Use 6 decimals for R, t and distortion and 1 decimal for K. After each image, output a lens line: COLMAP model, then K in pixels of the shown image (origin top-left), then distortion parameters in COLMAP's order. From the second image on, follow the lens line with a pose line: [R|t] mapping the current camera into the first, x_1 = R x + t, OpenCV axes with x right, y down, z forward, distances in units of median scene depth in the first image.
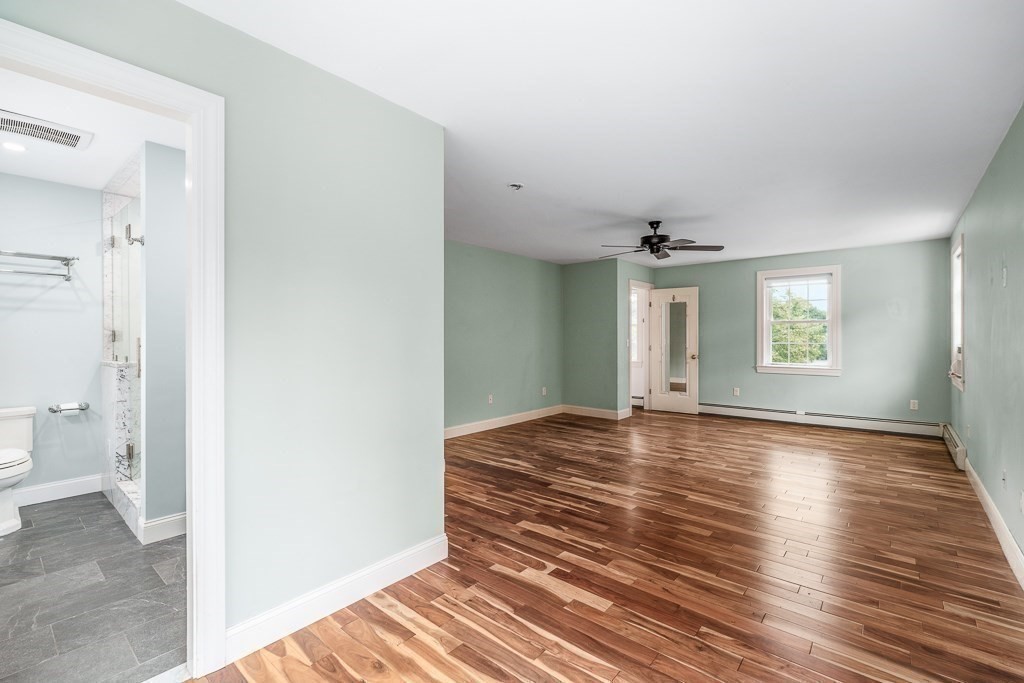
lens RADIAL K [[454.4, 0, 509.0], [0, 454.4, 336.2], [0, 0, 1]] dist [0.000048, -0.000708]
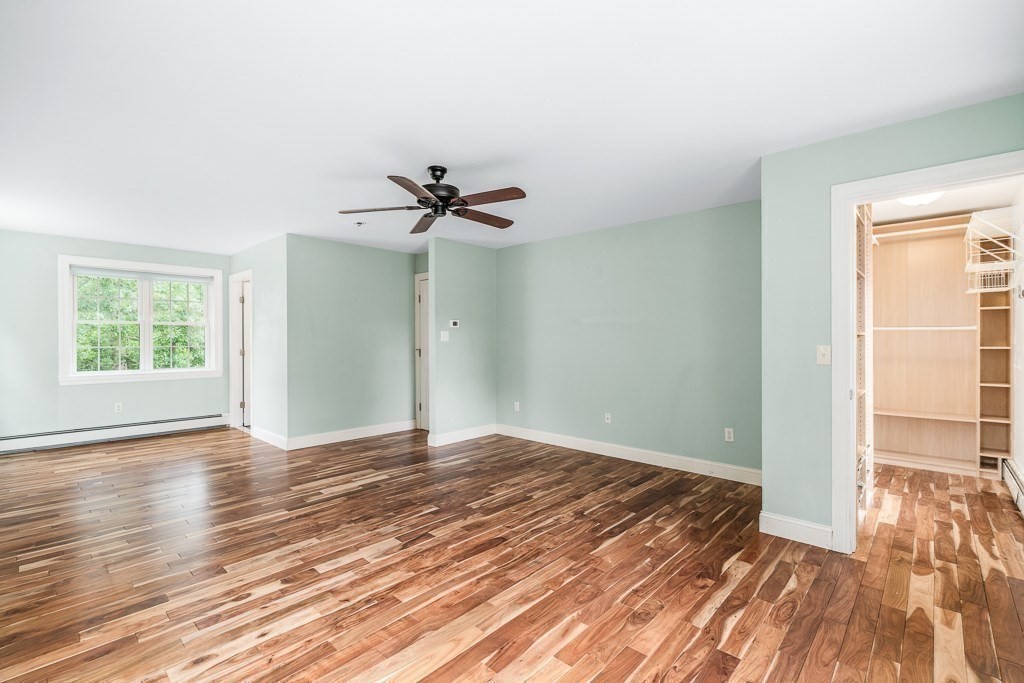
lens RADIAL K [[454.4, 0, 509.0], [0, 454.4, 336.2], [0, 0, 1]] dist [0.000048, -0.000708]
pose [[-0.040617, -0.002015, -0.999173, 1.144066], [-0.001637, 0.999997, -0.001950, -0.001287], [0.999173, 0.001556, -0.040620, 1.309030]]
